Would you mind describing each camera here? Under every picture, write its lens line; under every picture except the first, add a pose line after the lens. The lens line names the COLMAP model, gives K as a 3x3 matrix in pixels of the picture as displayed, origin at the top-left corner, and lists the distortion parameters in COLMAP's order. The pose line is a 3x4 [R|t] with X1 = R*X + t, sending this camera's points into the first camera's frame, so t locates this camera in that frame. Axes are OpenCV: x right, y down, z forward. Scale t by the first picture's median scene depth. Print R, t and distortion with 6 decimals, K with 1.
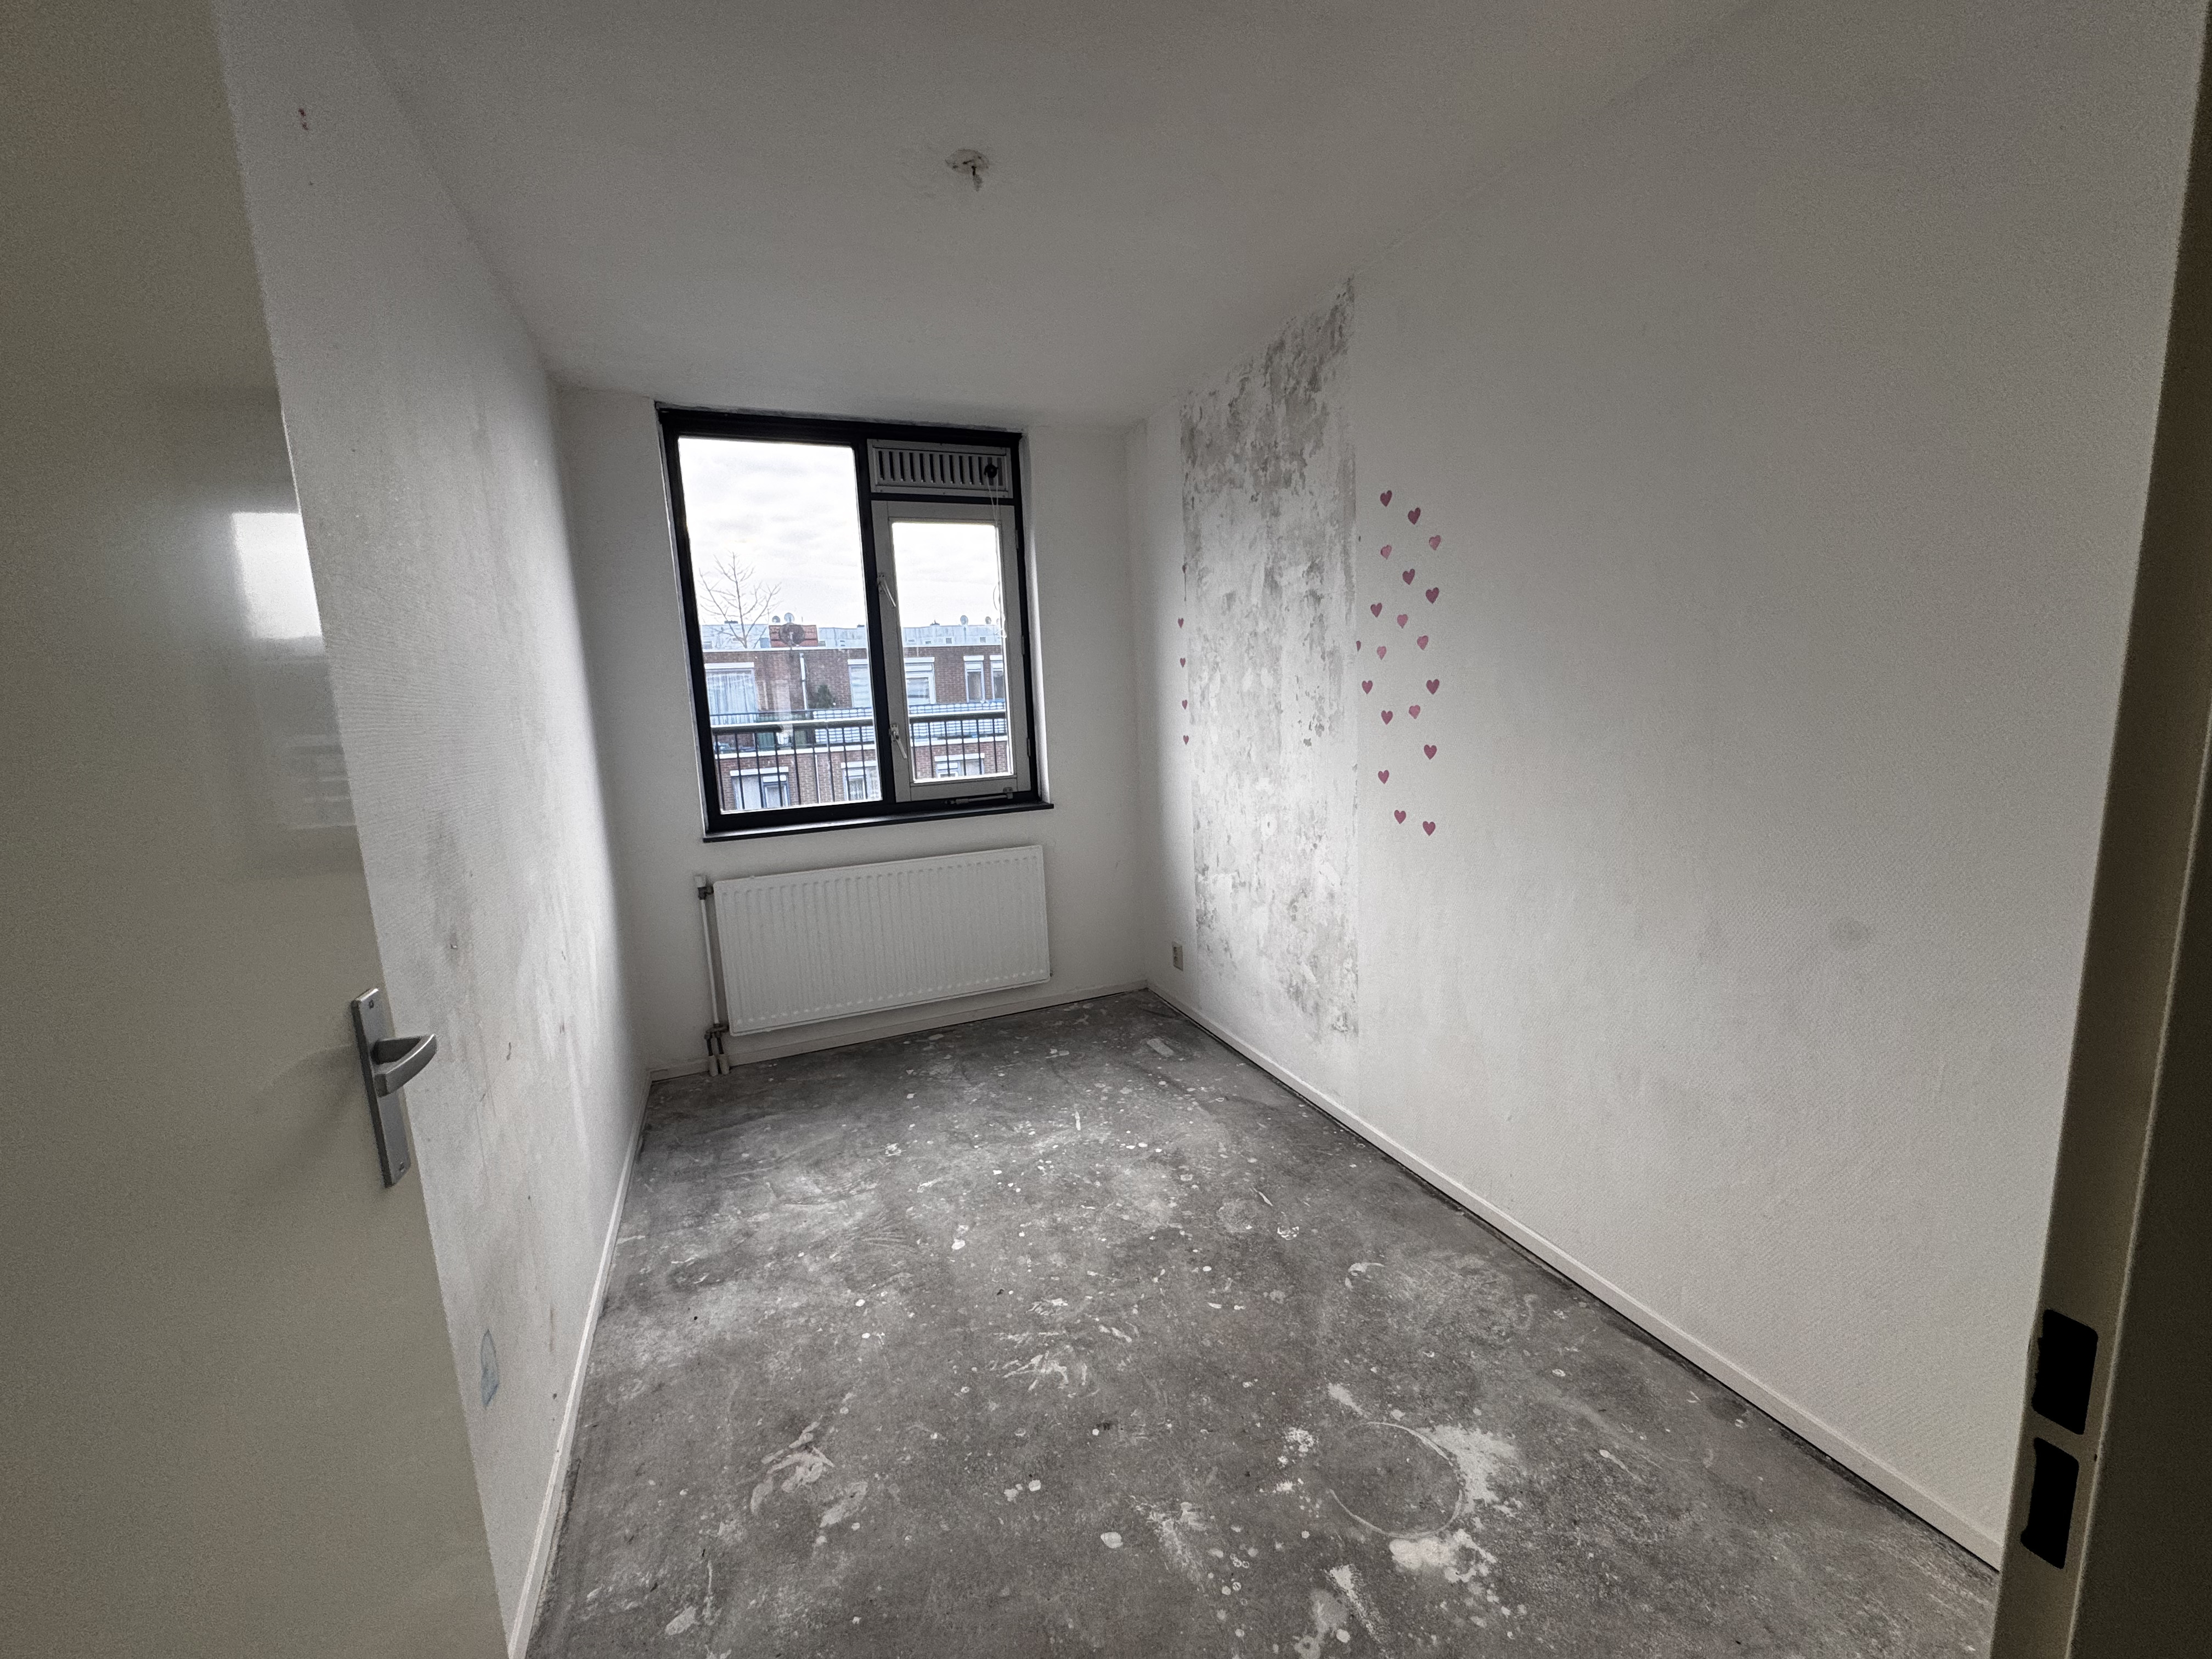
lens RADIAL K [[880.2, 0, 1083.8], [0, 880.2, 831.3], [0, 0, 1]] dist [-0.002515, 0.000351]
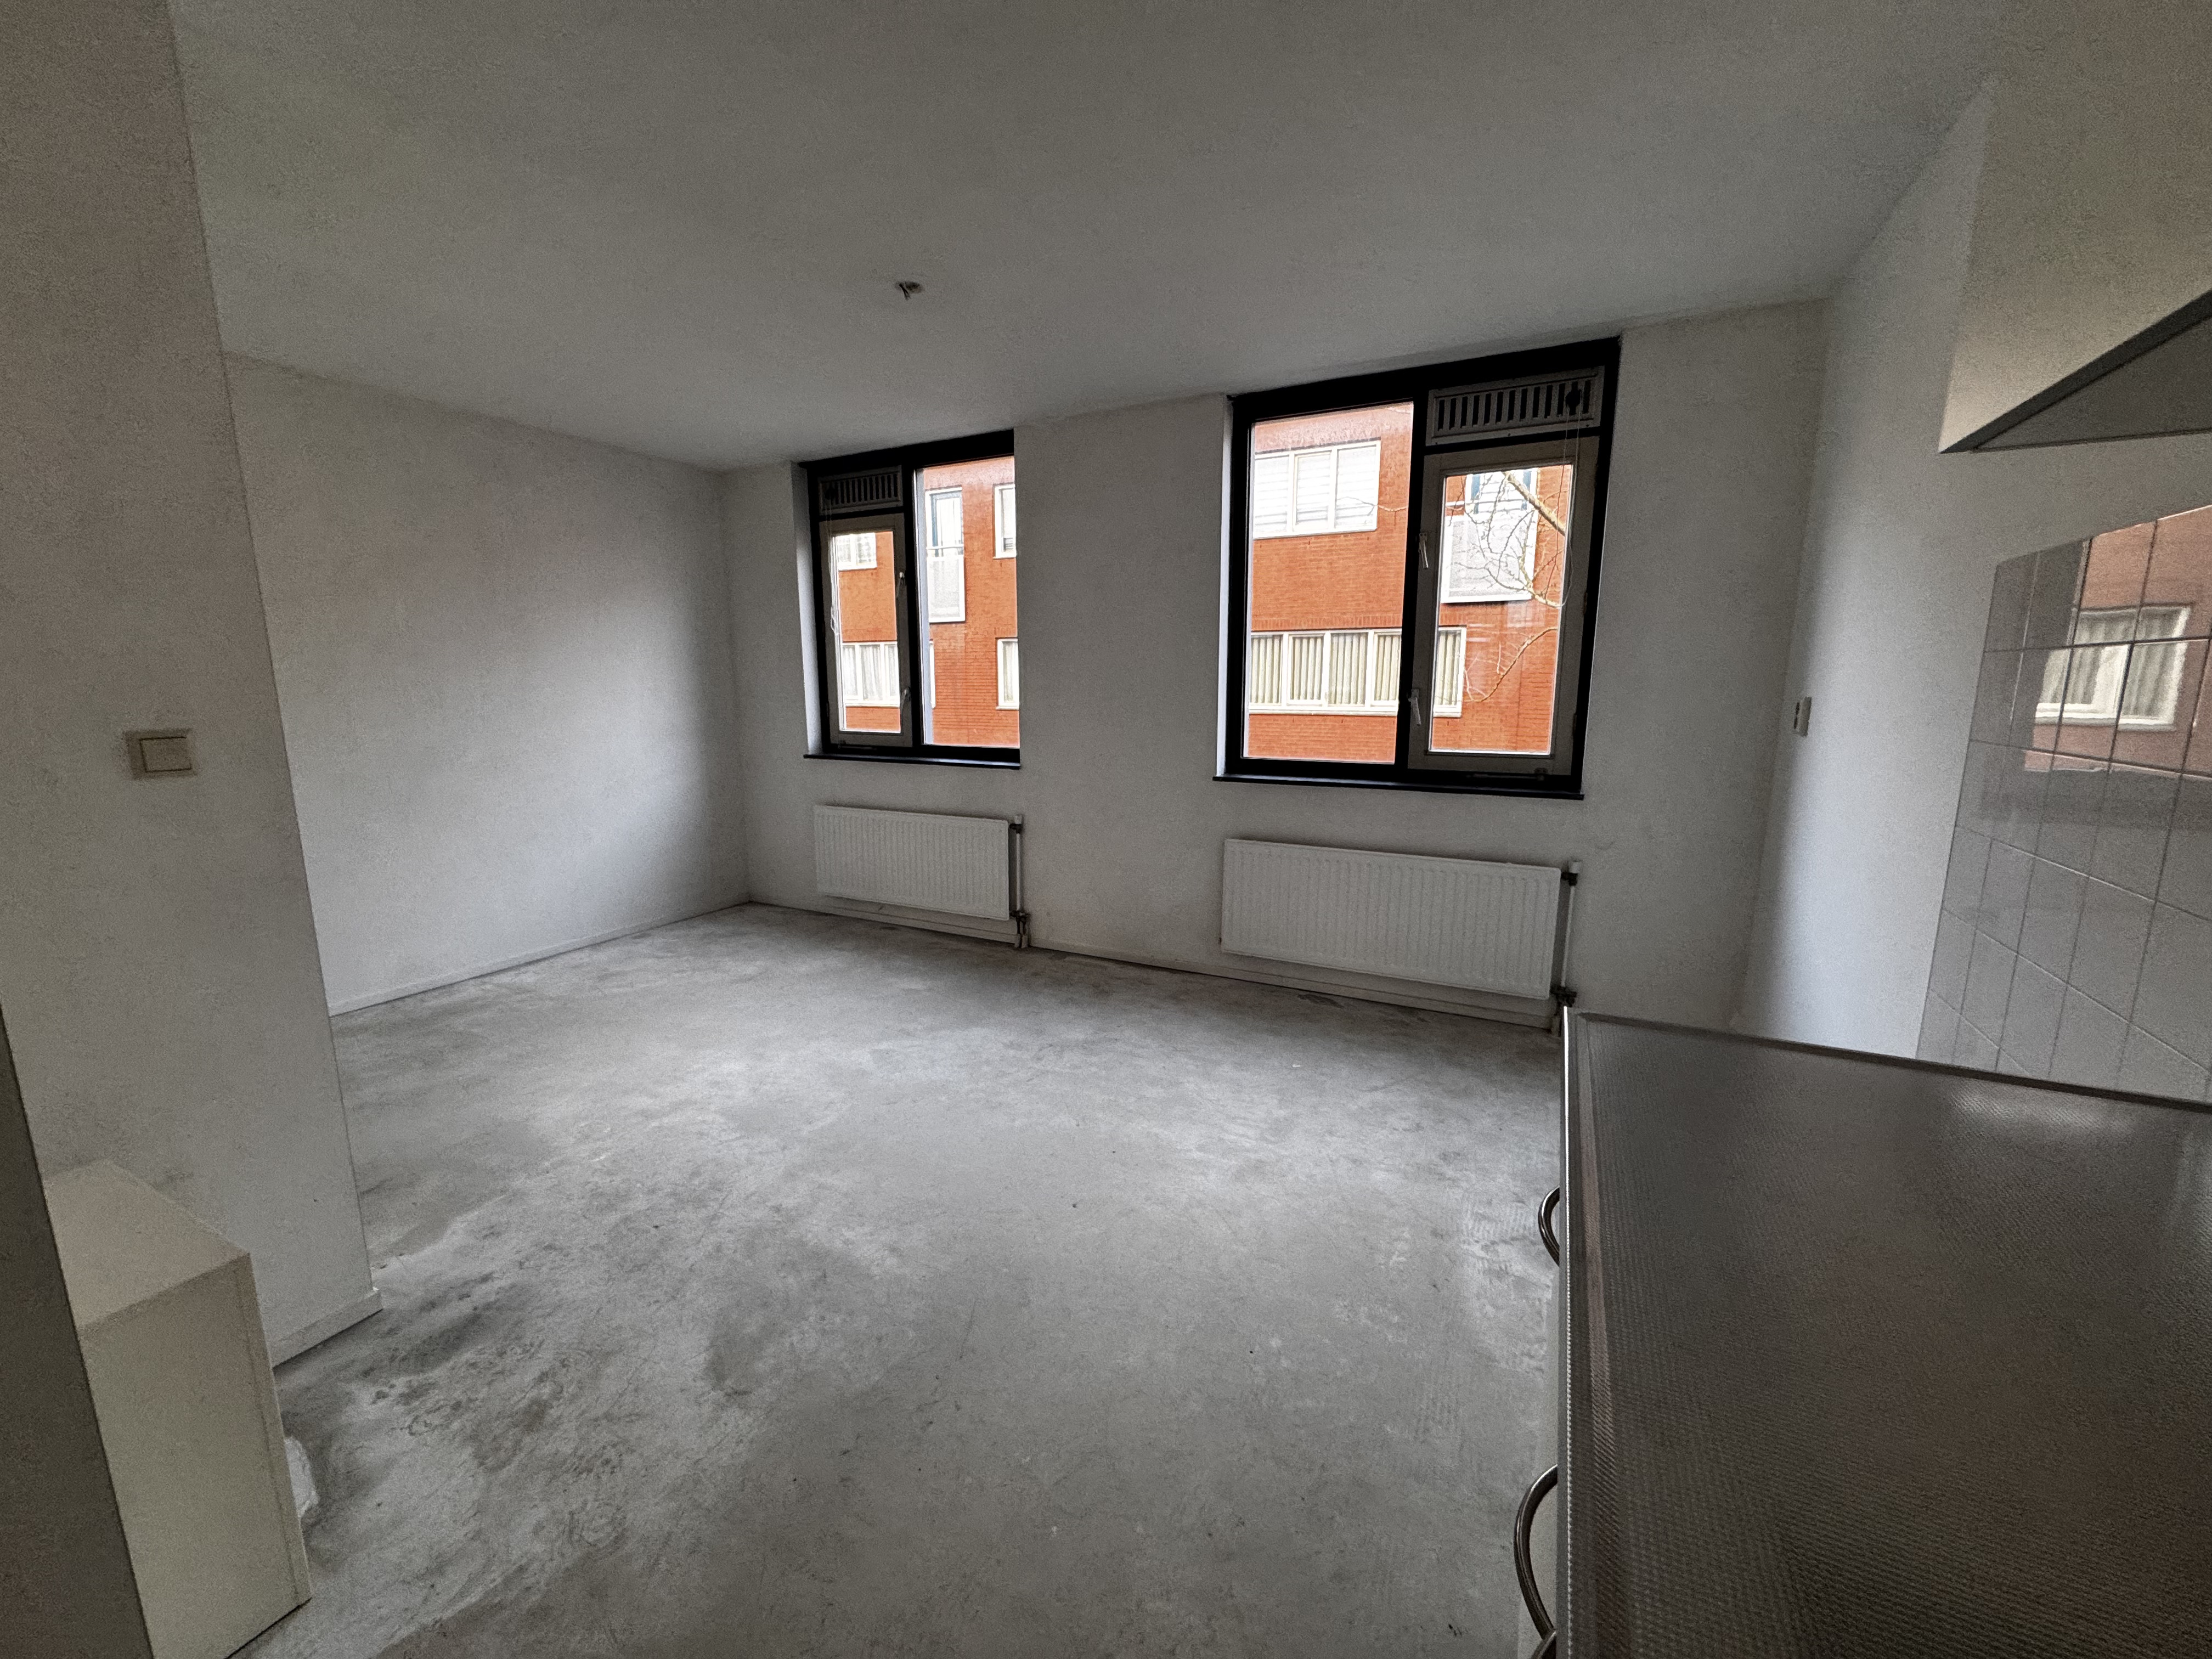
lens RADIAL K [[880.2, 0, 1100.1], [0, 880.2, 830.0], [0, 0, 1]] dist [-0.002515, 0.000351]
pose [[0.645229, 0.175529, -0.743552, 0.306690], [-0.137089, 0.984053, 0.113343, -0.030381], [0.751589, 0.028800, 0.659002, 0.102326]]
